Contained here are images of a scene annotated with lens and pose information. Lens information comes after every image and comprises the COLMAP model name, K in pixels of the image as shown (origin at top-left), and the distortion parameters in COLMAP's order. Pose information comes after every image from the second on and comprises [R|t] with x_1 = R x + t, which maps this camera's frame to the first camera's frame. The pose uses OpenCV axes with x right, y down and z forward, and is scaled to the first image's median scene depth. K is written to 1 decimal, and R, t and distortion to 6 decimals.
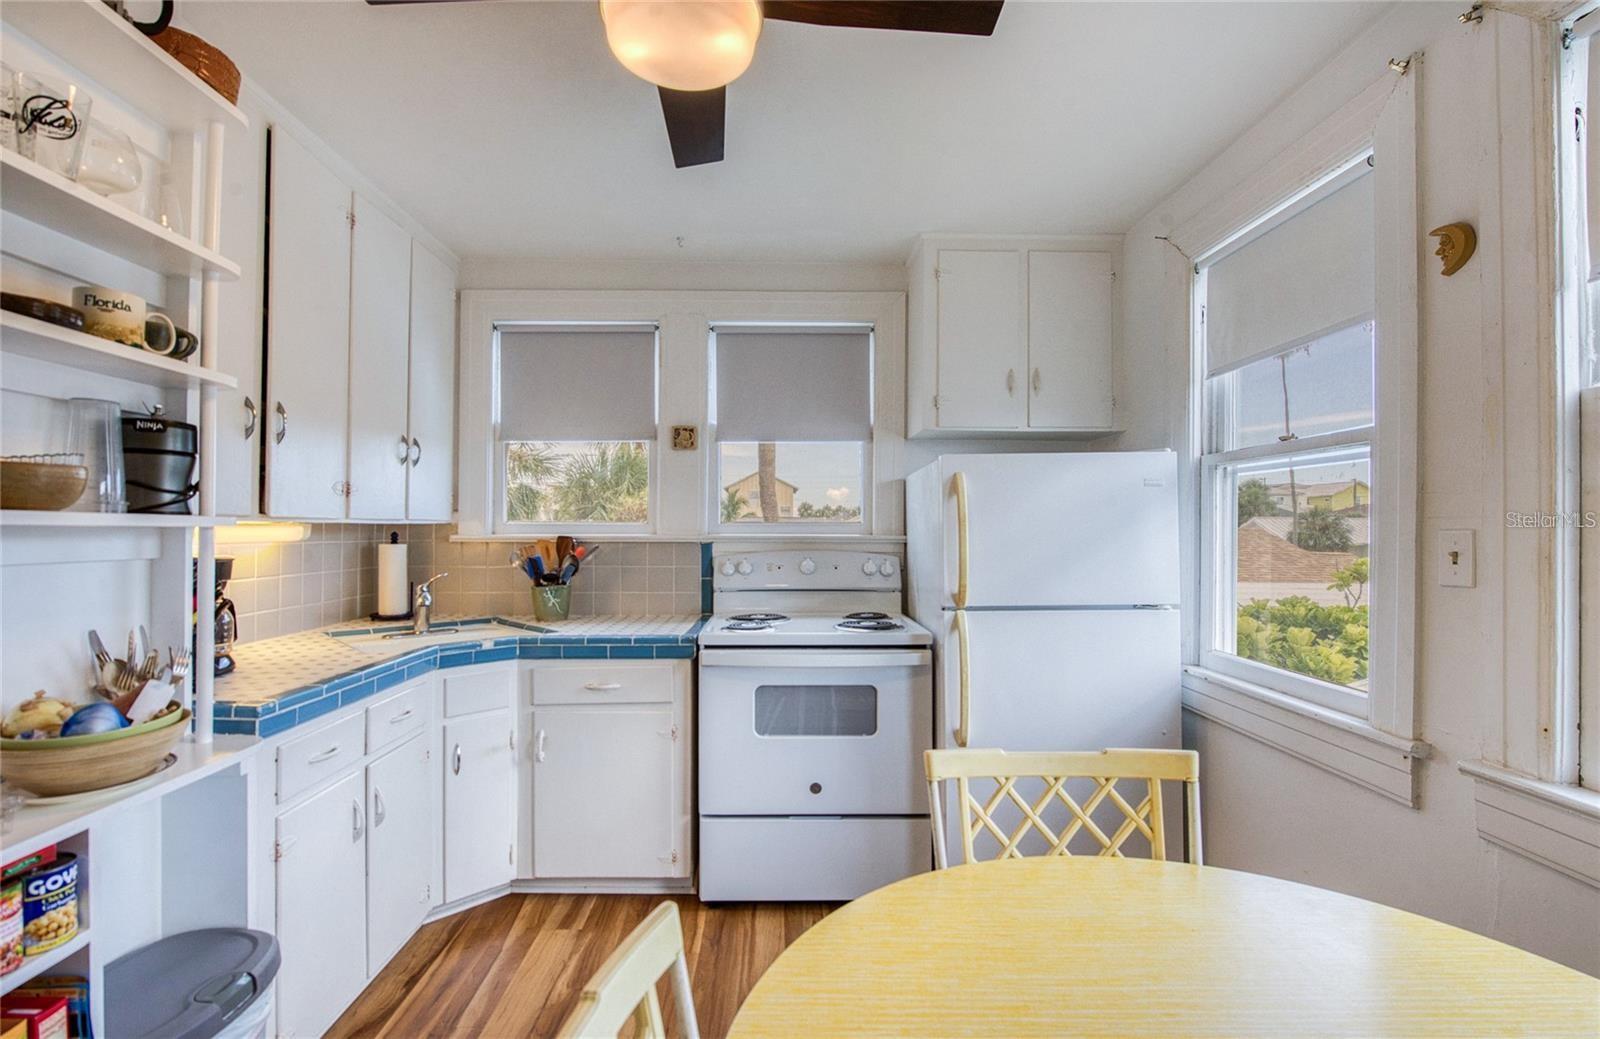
lens RADIAL K [[693.8, 0, 783.0], [0, 693.8, 523.5], [0, 0, 1]] dist [-0.015112, -0.000961]
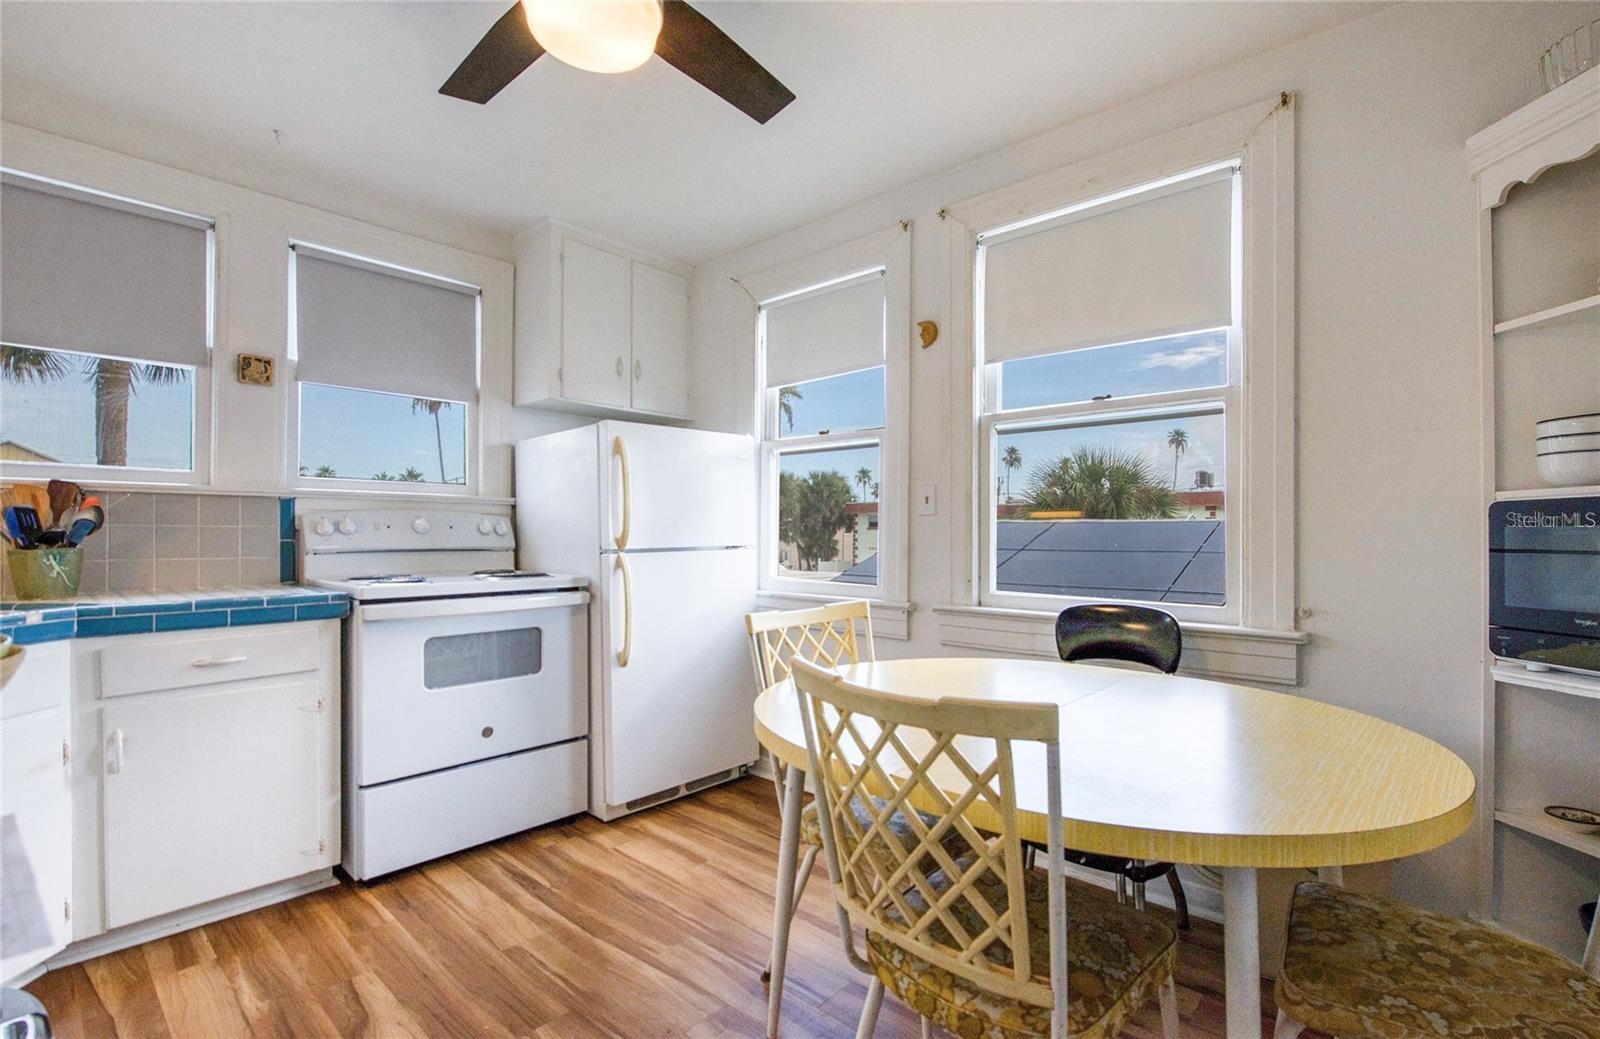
lens RADIAL K [[693.8, 0, 783.0], [0, 693.8, 523.5], [0, 0, 1]] dist [-0.015112, -0.000961]
pose [[0.696966, 0.007882, 0.717061, -0.376546], [-0.009839, 0.999951, -0.001428, 0.069883], [-0.717037, -0.006060, 0.697009, -0.024294]]
